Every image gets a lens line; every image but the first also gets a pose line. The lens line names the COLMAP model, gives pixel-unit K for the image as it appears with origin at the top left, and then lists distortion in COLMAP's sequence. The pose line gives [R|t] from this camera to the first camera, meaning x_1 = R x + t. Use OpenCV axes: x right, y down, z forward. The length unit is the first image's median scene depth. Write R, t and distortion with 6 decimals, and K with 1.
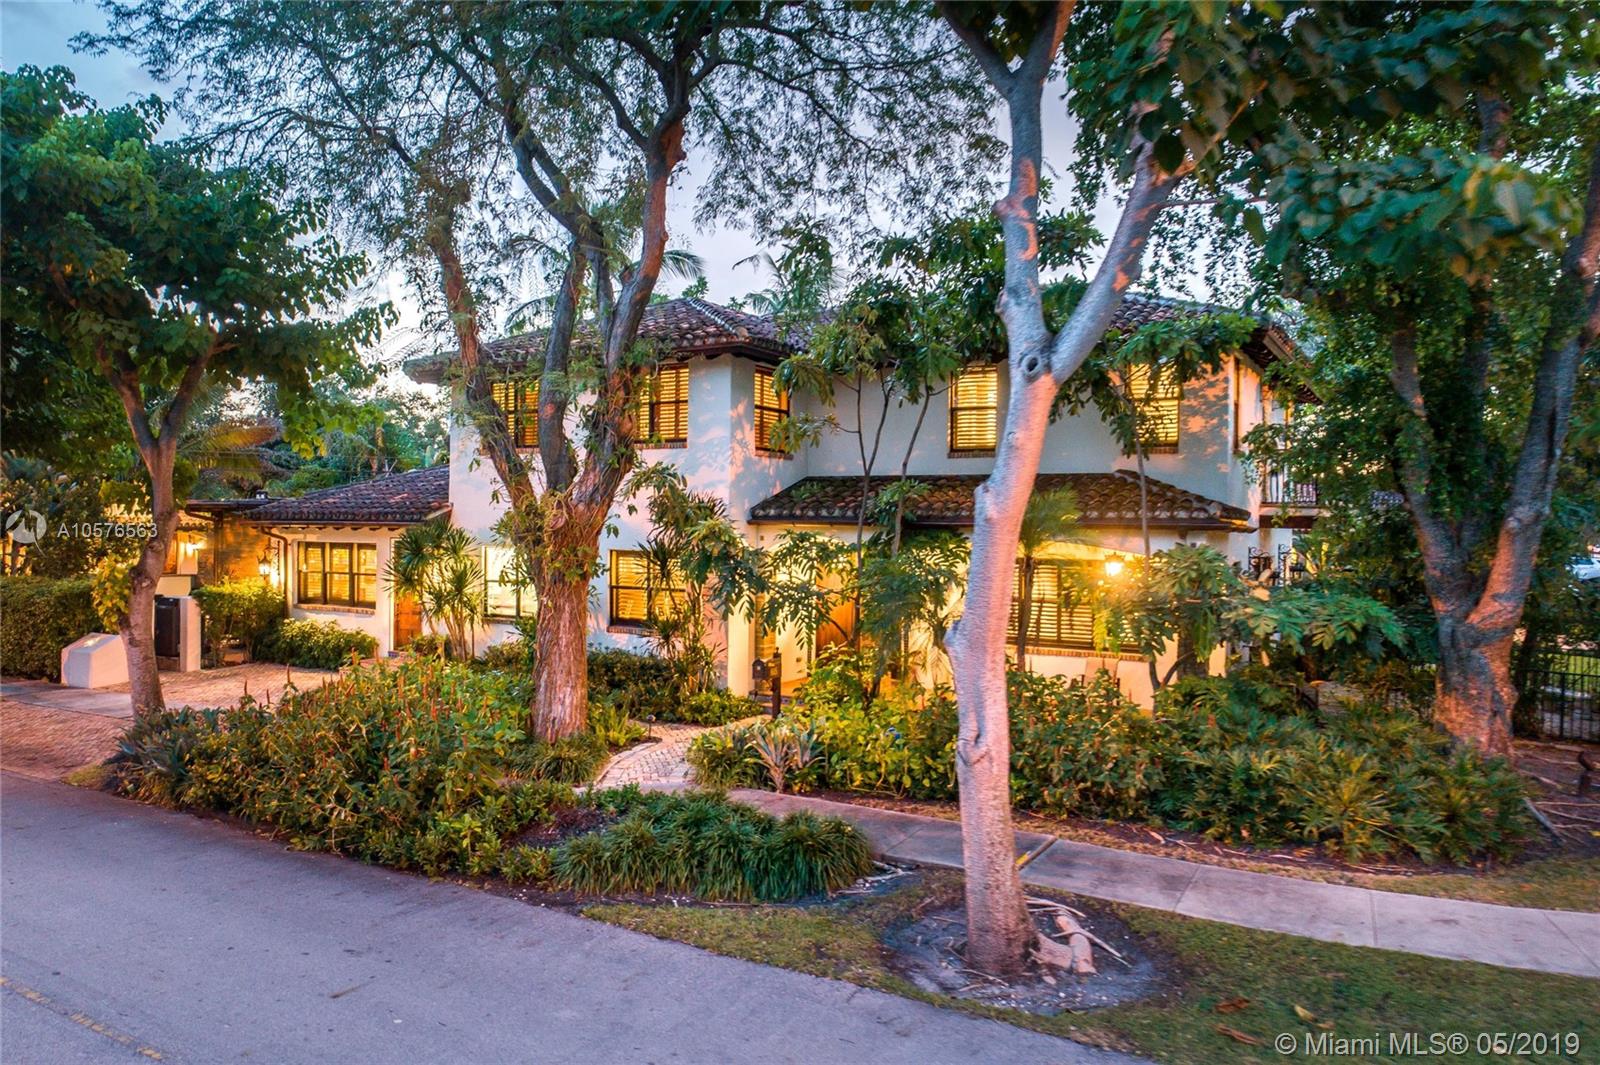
lens RADIAL K [[1132.7, 0, 800.0], [0, 1132.7, 532.5], [0, 0, 1]] dist [0.006302, 0.002316]
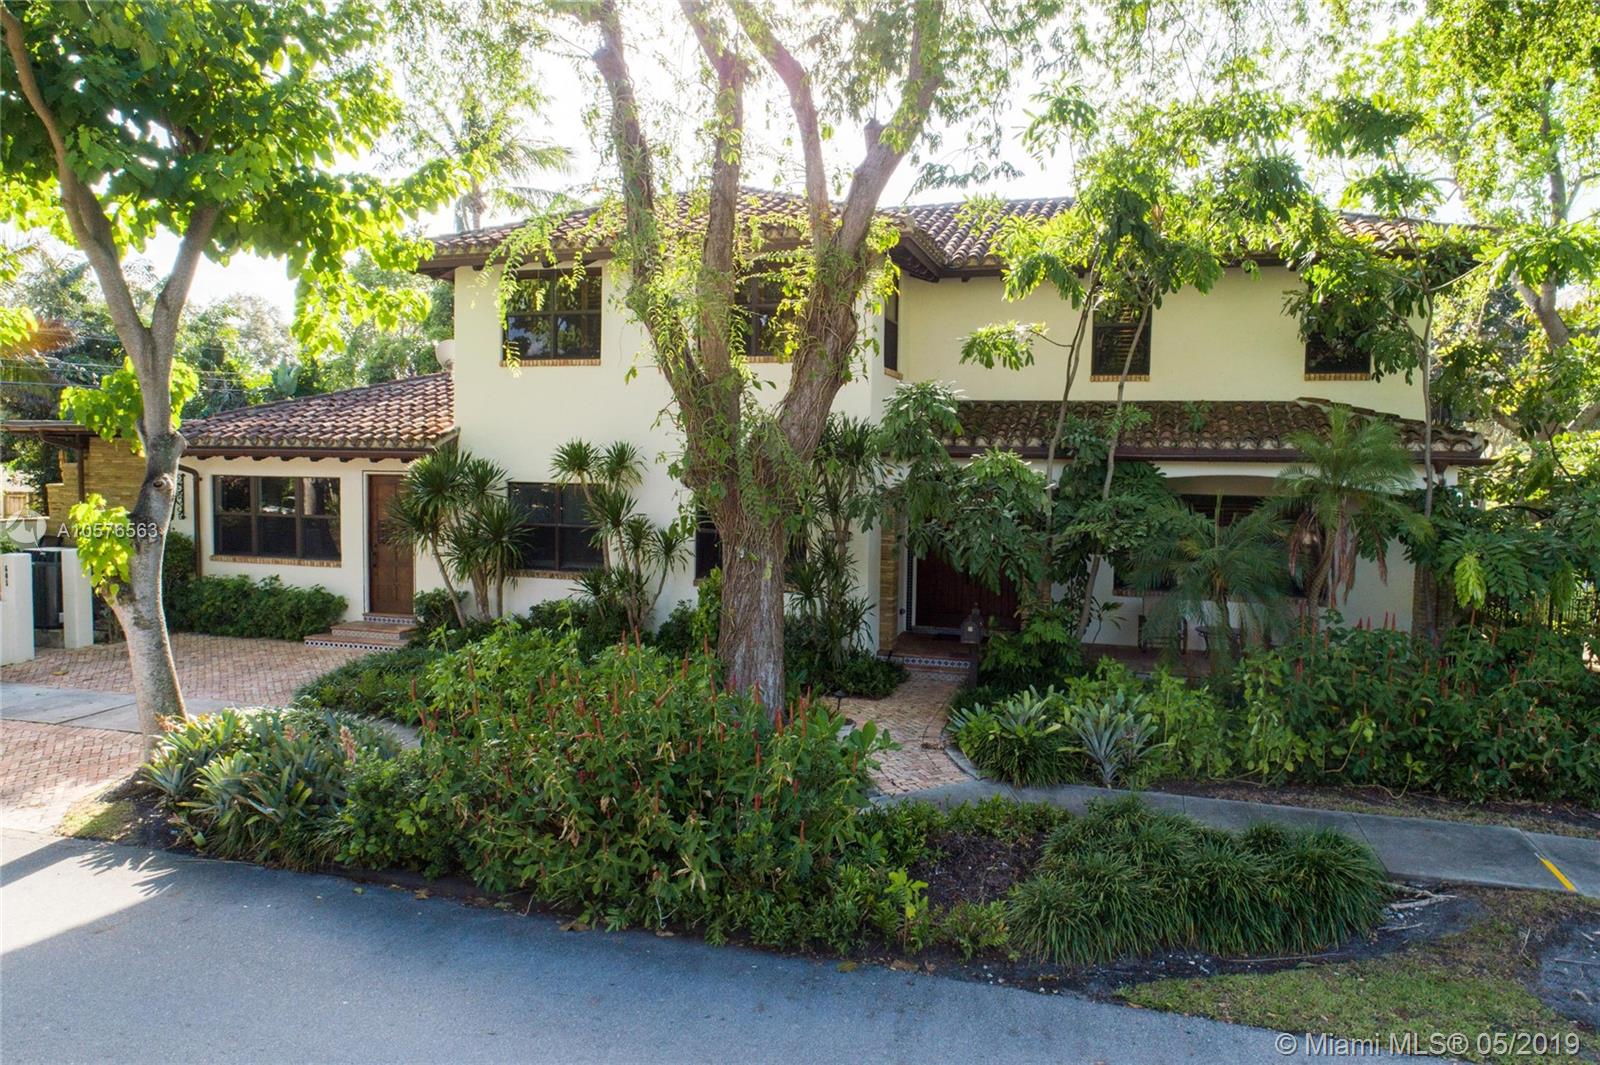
lens RADIAL K [[1098.1, 0, 800.0], [0, 1098.1, 532.5], [0, 0, 1]] dist [0.005515, 0.002193]
pose [[0.967708, -0.010023, 0.251875, -0.443017], [-0.005446, 0.998145, 0.060645, 0.000164], [-0.252016, -0.060059, 0.965858, 0.314492]]
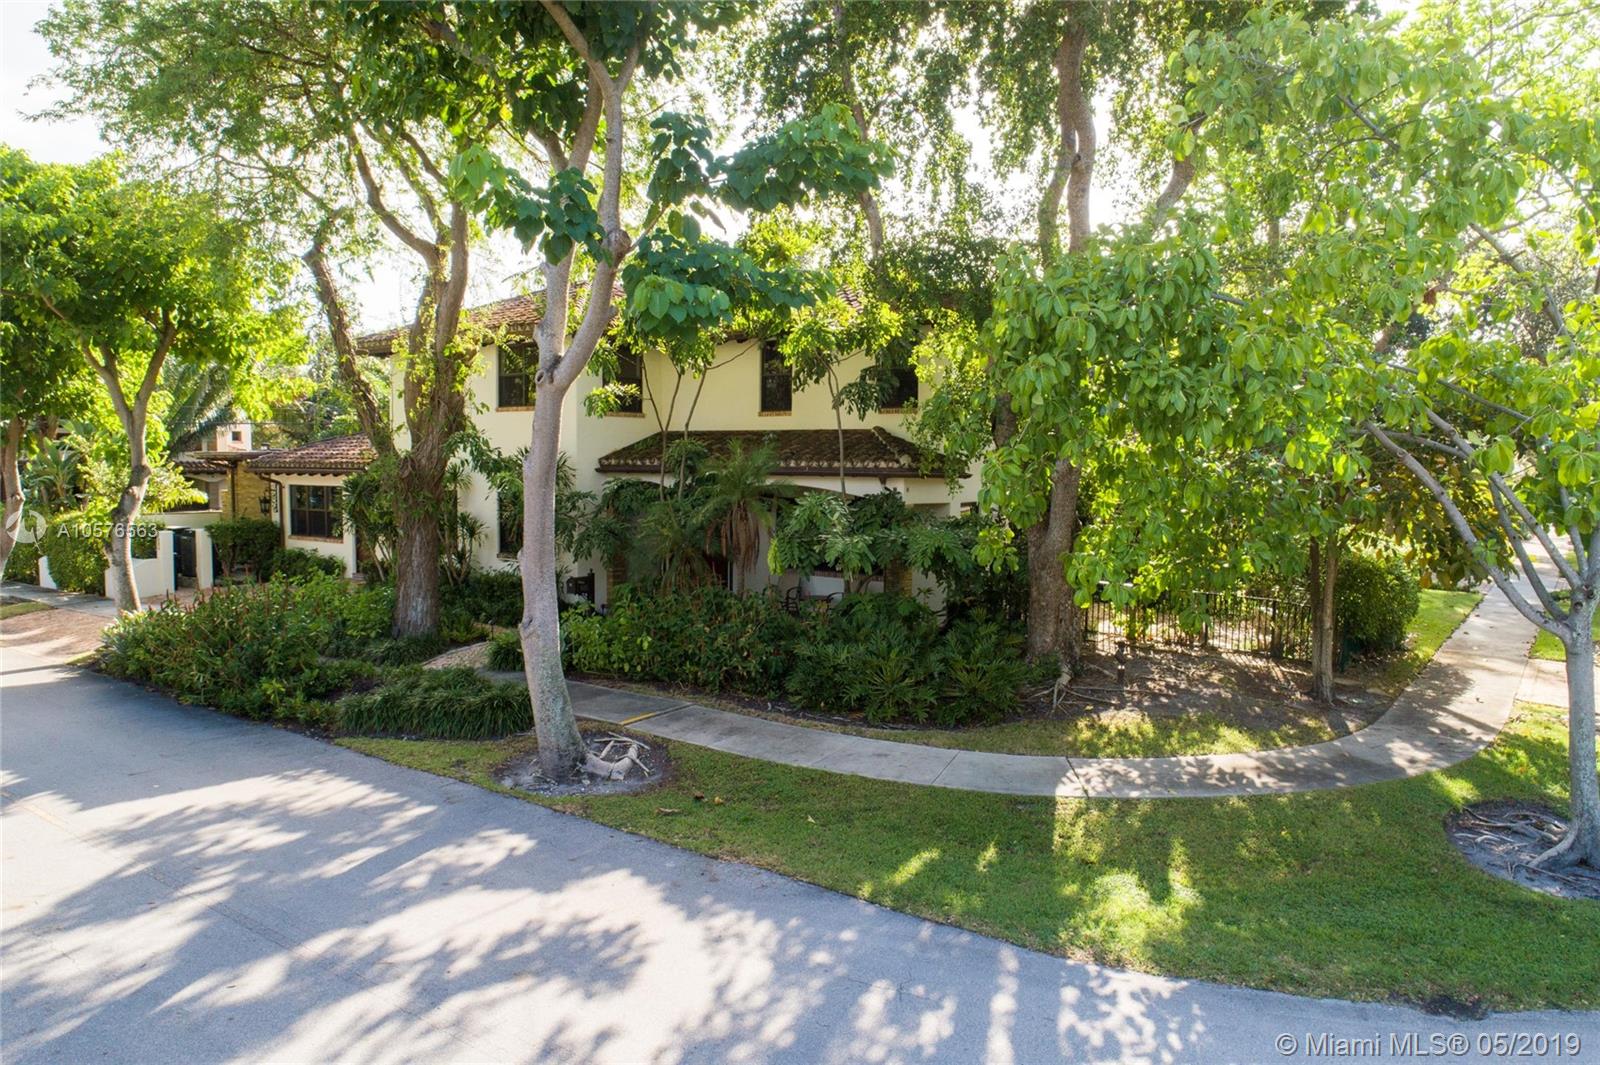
lens RADIAL K [[1132.7, 0, 800.0], [0, 1132.7, 532.5], [0, 0, 1]] dist [0.006302, 0.002316]
pose [[0.994048, 0.004235, -0.108861, 0.423099], [0.001675, 0.998532, 0.054136, -0.009935], [0.108930, -0.053996, 0.992582, -0.279391]]
